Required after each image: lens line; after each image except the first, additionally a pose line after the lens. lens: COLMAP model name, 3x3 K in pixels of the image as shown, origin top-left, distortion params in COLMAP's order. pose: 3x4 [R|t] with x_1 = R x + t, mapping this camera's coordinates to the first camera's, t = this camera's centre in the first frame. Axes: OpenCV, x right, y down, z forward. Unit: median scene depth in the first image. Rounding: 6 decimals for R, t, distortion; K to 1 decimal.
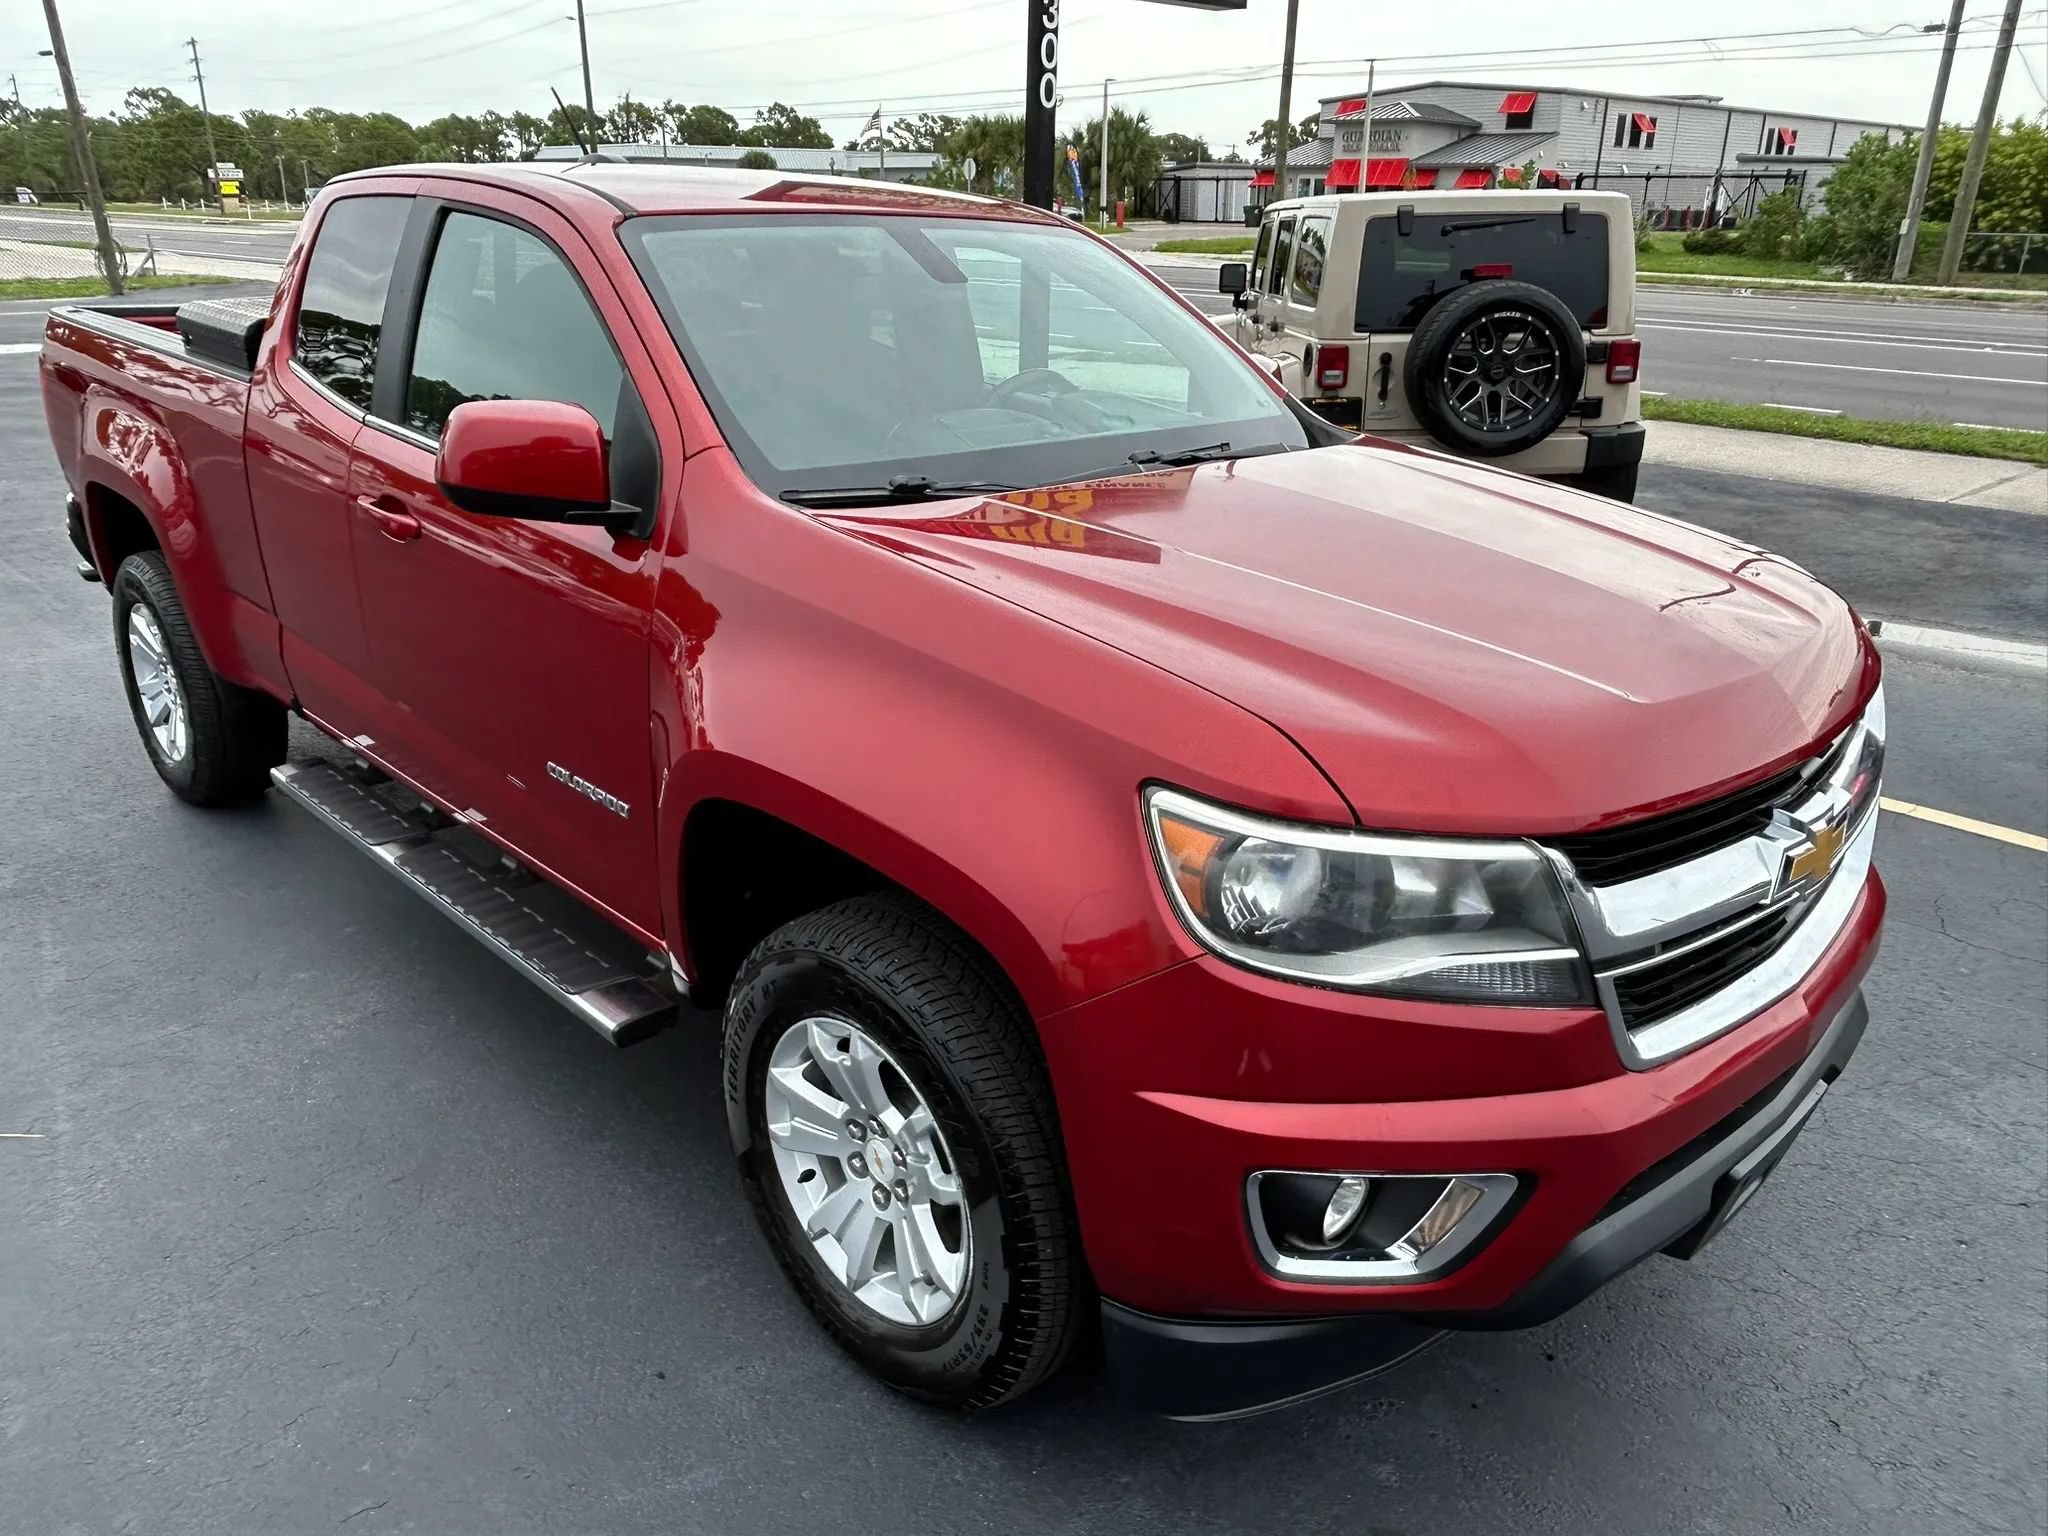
lens RADIAL K [[1491.1, 0, 1021.8], [0, 1491.1, 778.8], [0, 0, 1]] dist [-0.009178, 0.003139]
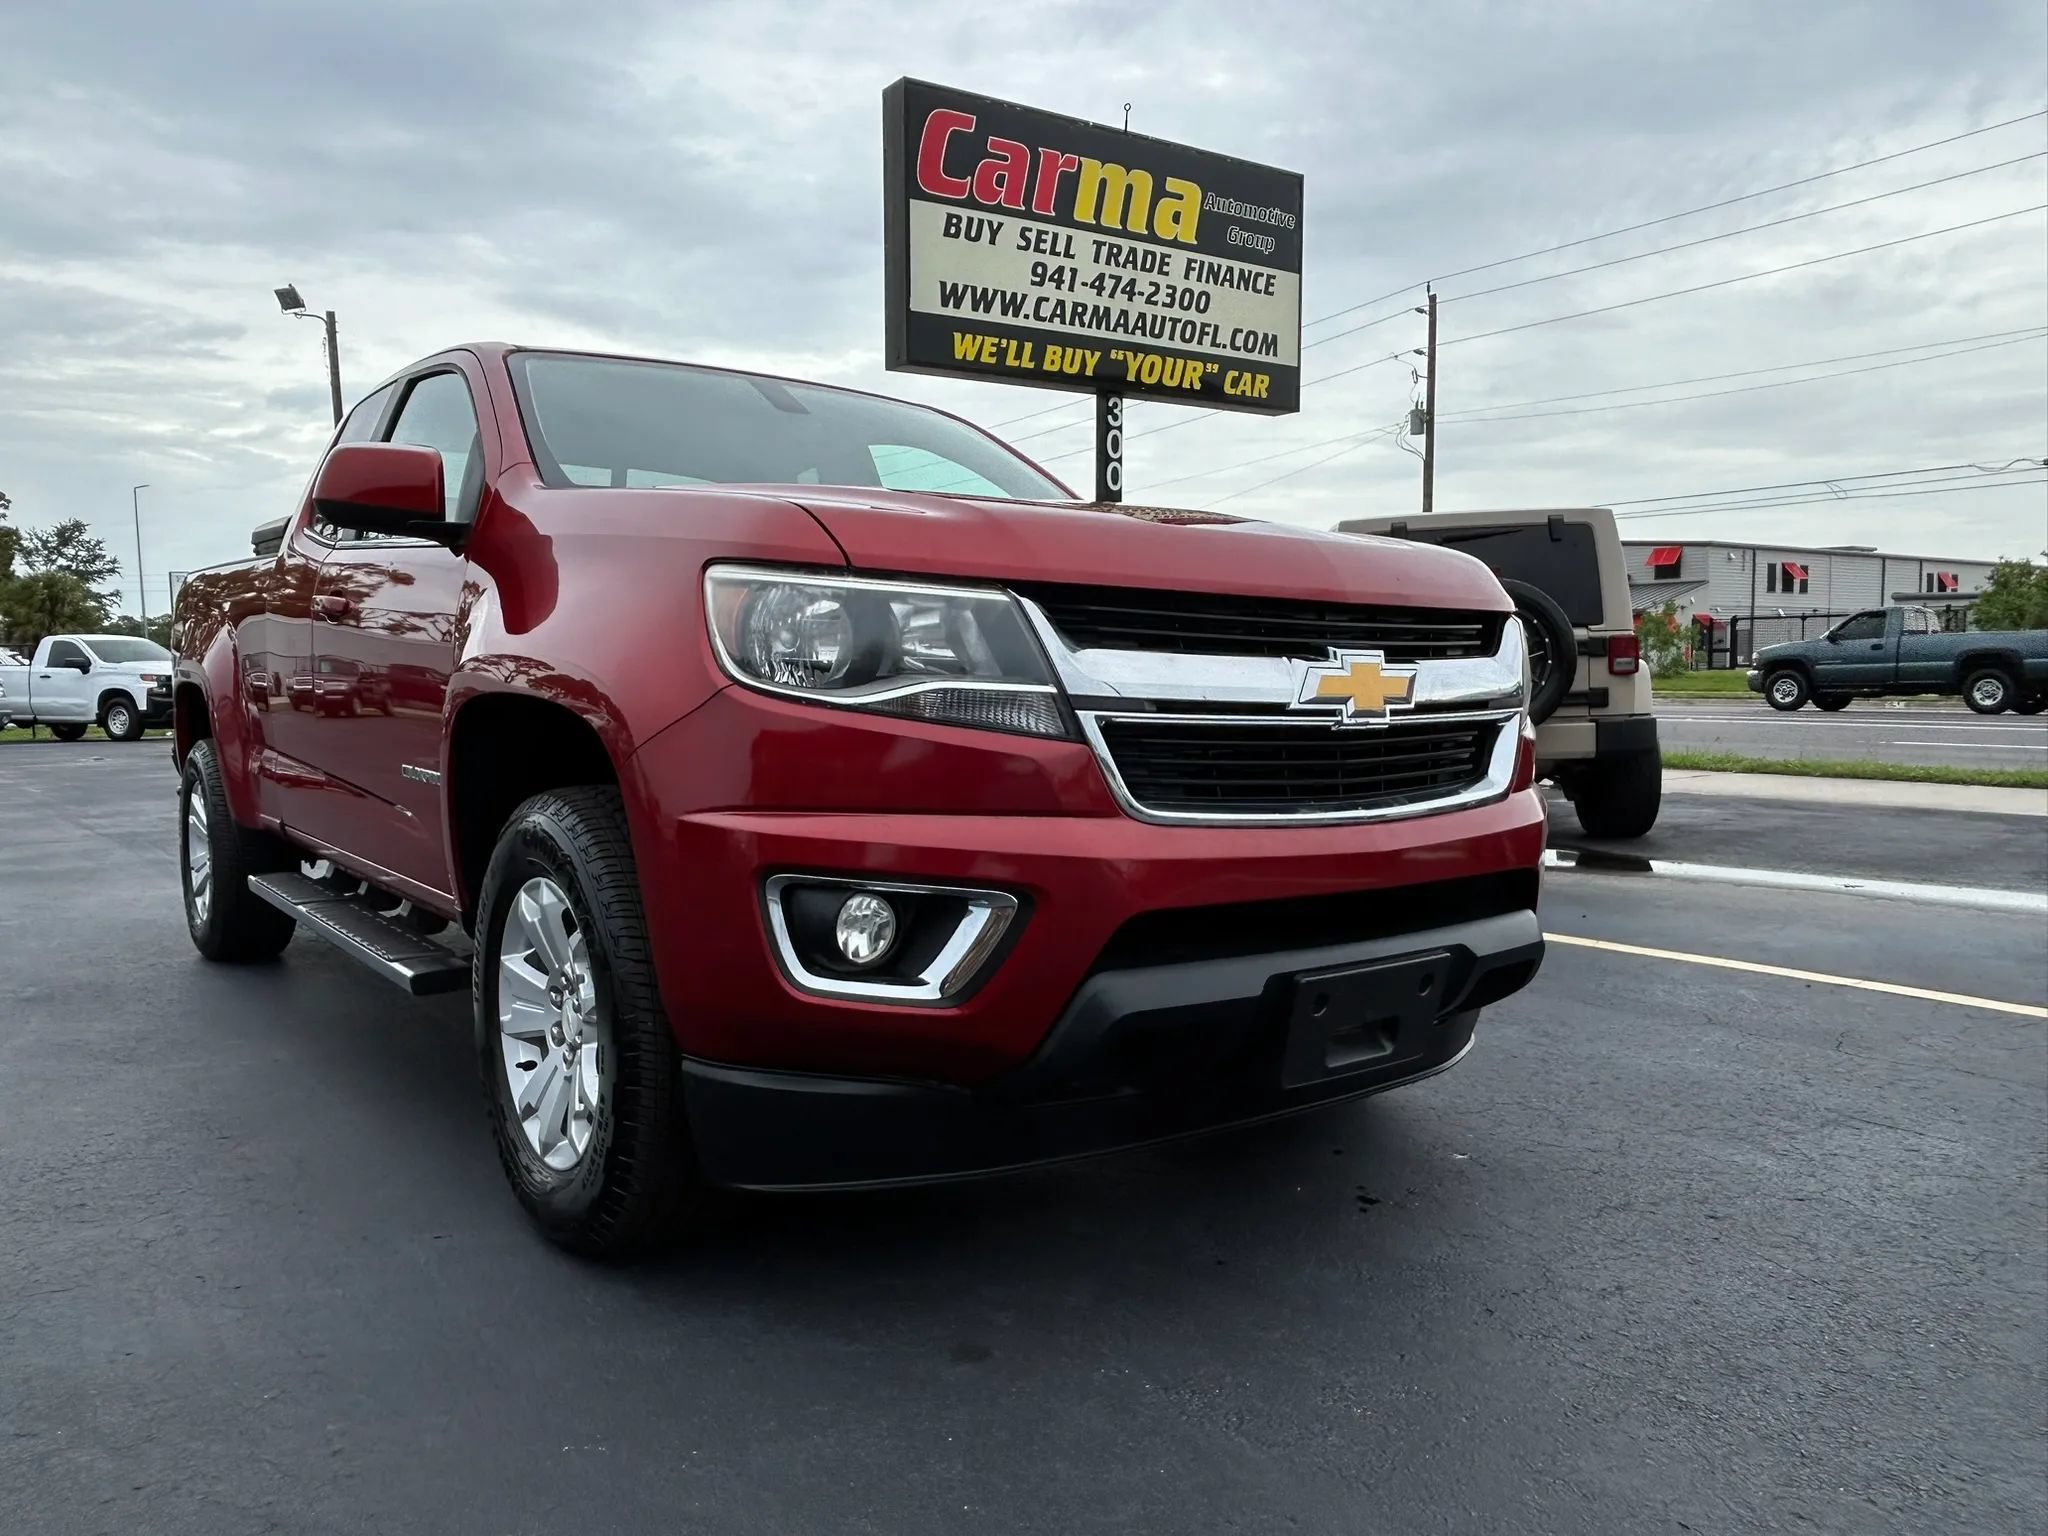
lens RADIAL K [[1490.1, 0, 1022.9], [0, 1490.1, 778.2], [0, 0, 1]] dist [0.000212, -0.008584]
pose [[0.992333, -0.012865, -0.122919, 0.085319], [-0.023998, 0.955582, -0.293748, 0.091157], [0.121238, 0.294445, 0.947947, -0.013039]]
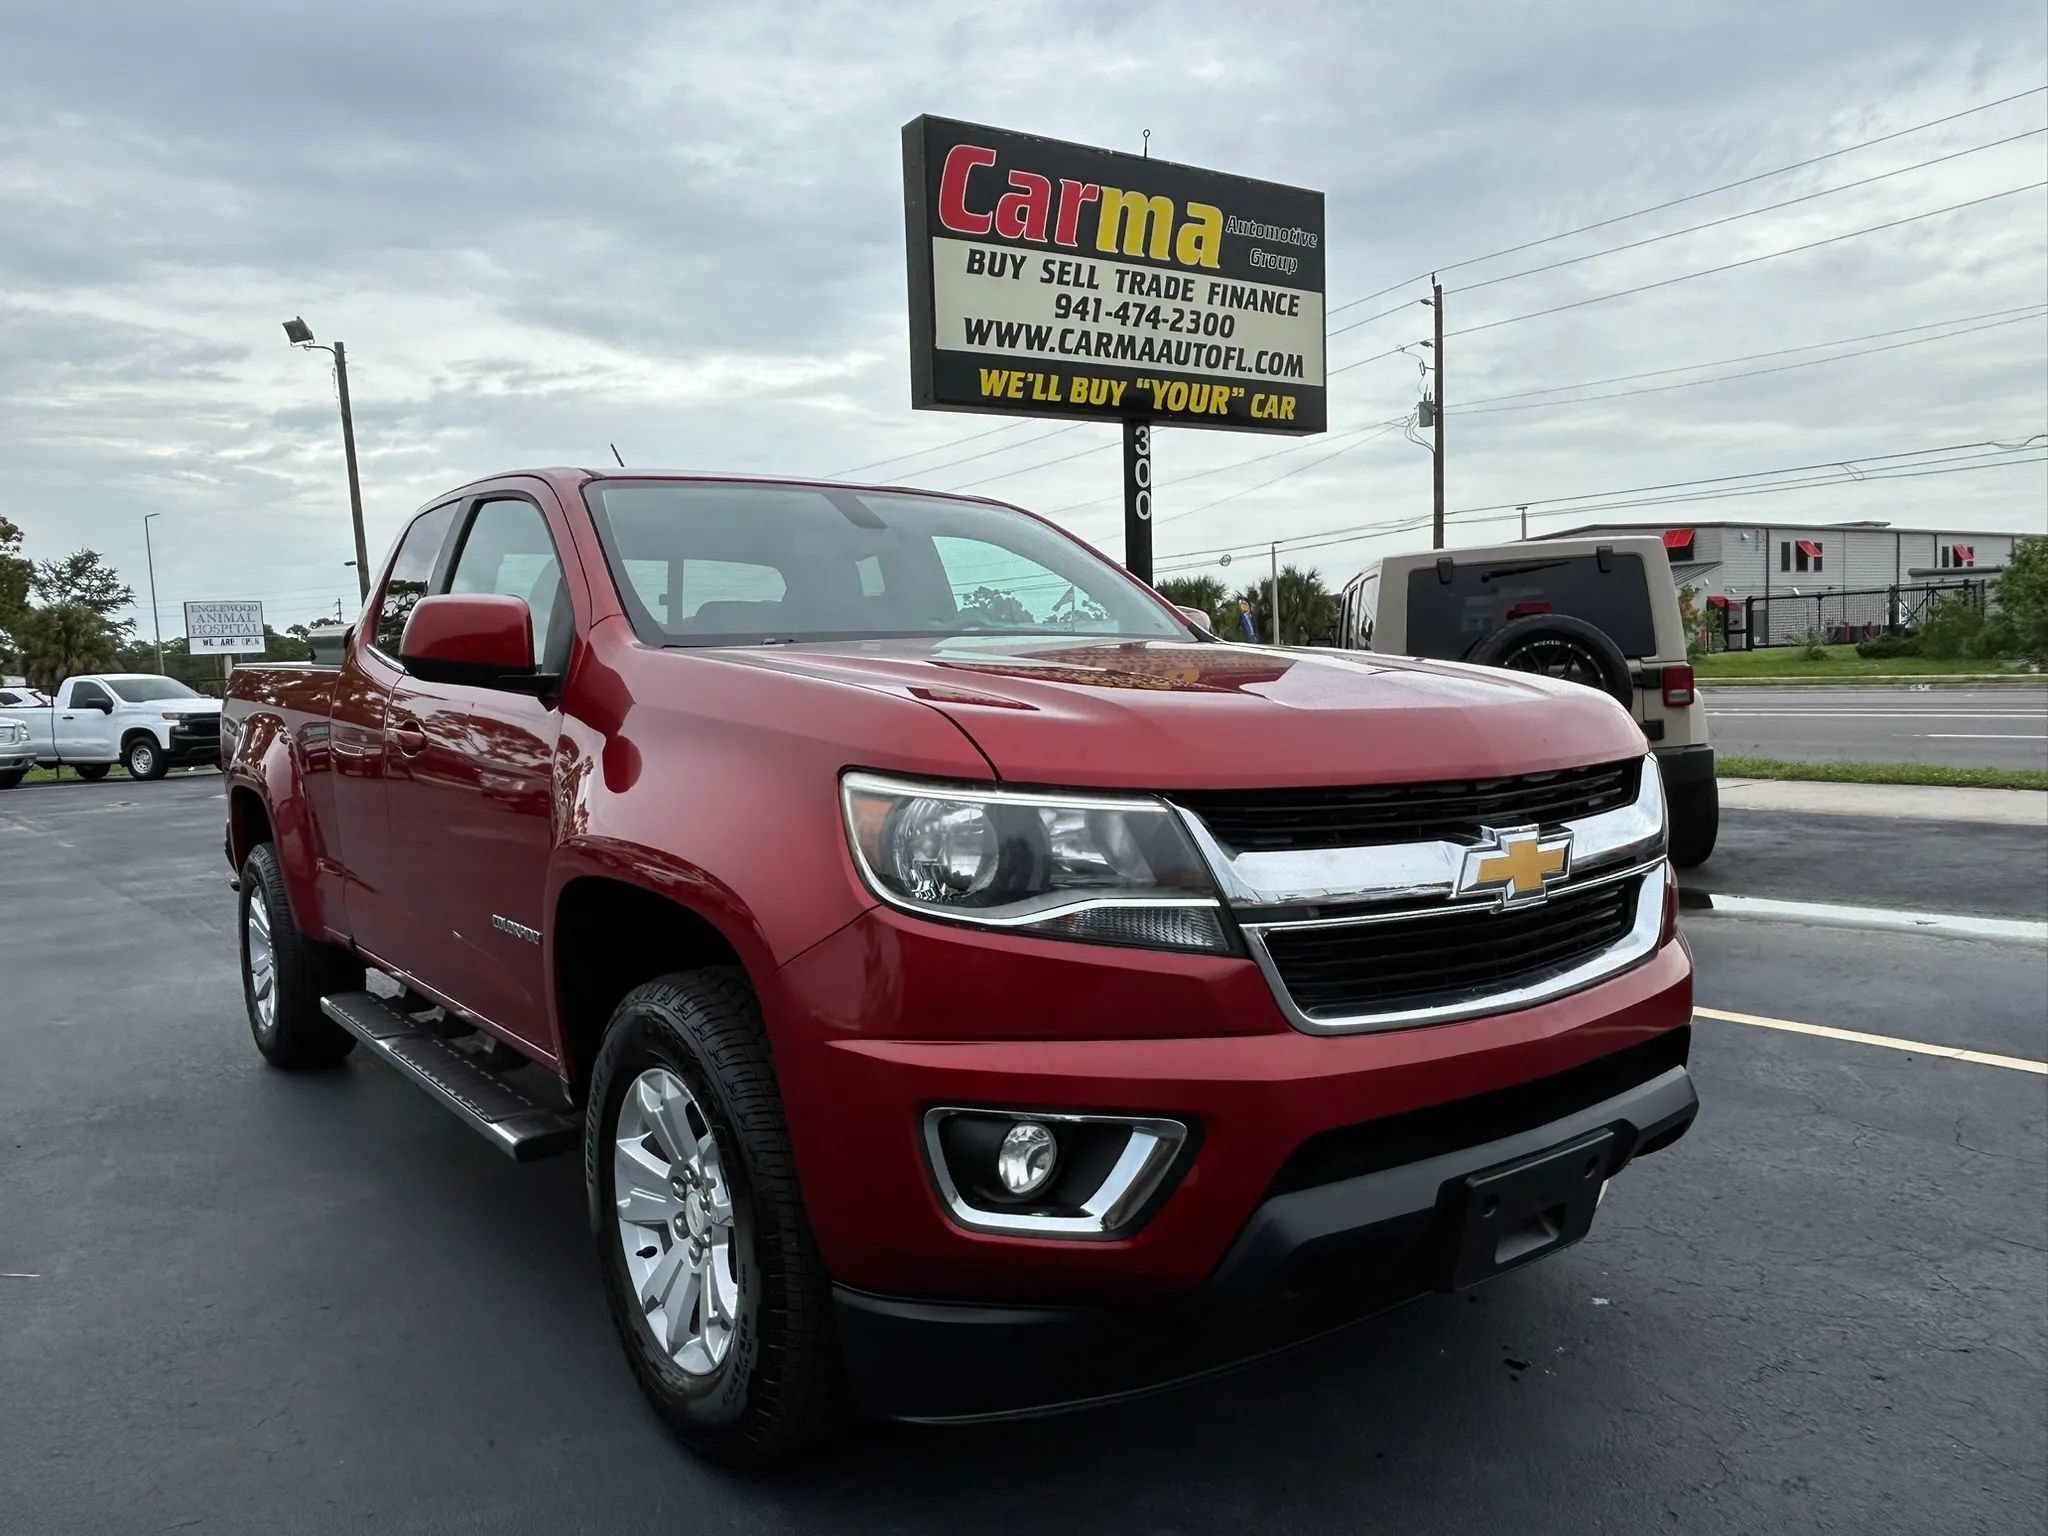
lens RADIAL K [[1490.7, 0, 1019.2], [0, 1490.7, 773.1], [0, 0, 1]] dist [0.000372, -0.010135]
pose [[0.990257, -0.041775, -0.132838, 0.065924], [0.000808, 0.955649, -0.294508, 0.061142], [0.139250, 0.291531, 0.946371, -0.016288]]
